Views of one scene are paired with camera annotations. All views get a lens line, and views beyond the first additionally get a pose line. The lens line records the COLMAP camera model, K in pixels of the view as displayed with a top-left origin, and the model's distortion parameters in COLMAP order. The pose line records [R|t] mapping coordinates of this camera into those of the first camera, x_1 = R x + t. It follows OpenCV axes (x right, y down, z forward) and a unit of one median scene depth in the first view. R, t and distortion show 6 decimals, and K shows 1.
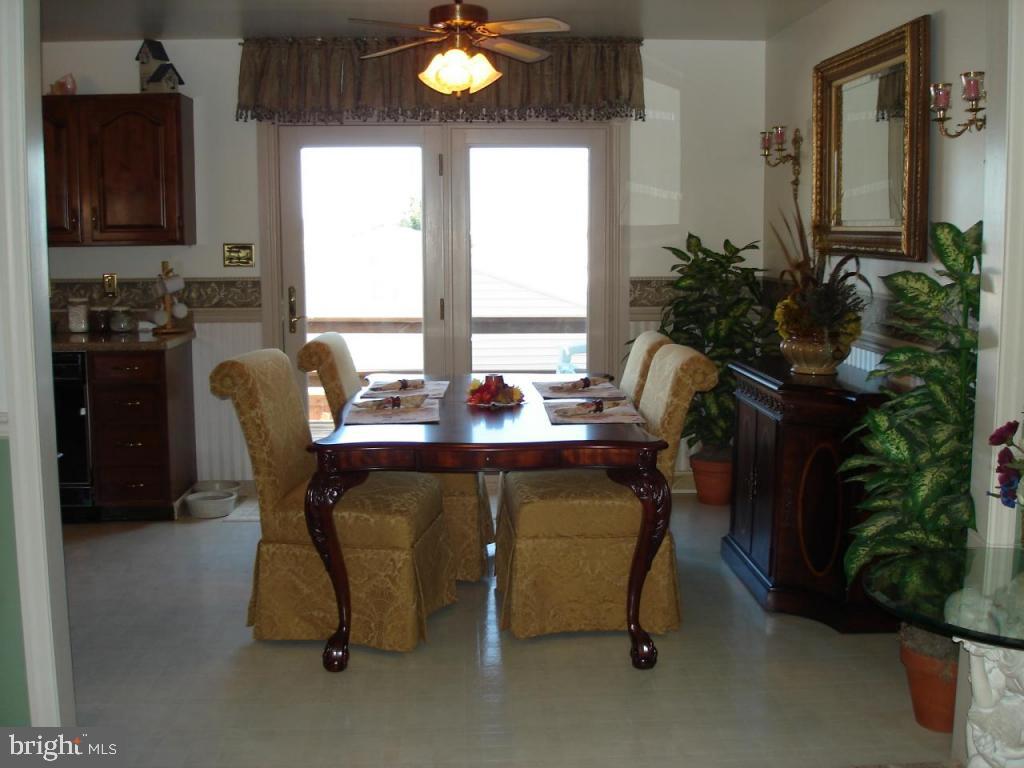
lens RADIAL K [[1133.2, 0, 512.0], [0, 1133.2, 384.0], [0, 0, 1]] dist [-0.011966, -0.017680]
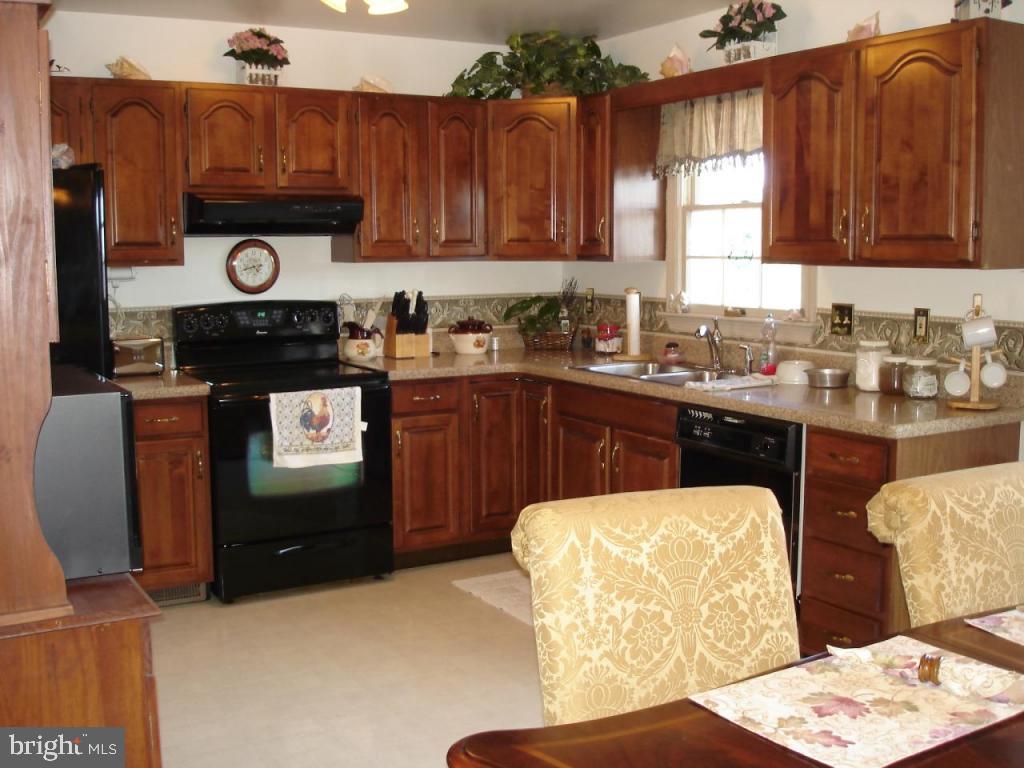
lens RADIAL K [[1133.2, 0, 512.0], [0, 1133.2, 384.0], [0, 0, 1]] dist [-0.011966, -0.017680]
pose [[0.467569, 0.114598, -0.876497, 0.121855], [-0.115696, 0.990965, 0.067846, -0.071466], [0.876353, 0.069685, 0.476603, 0.480629]]
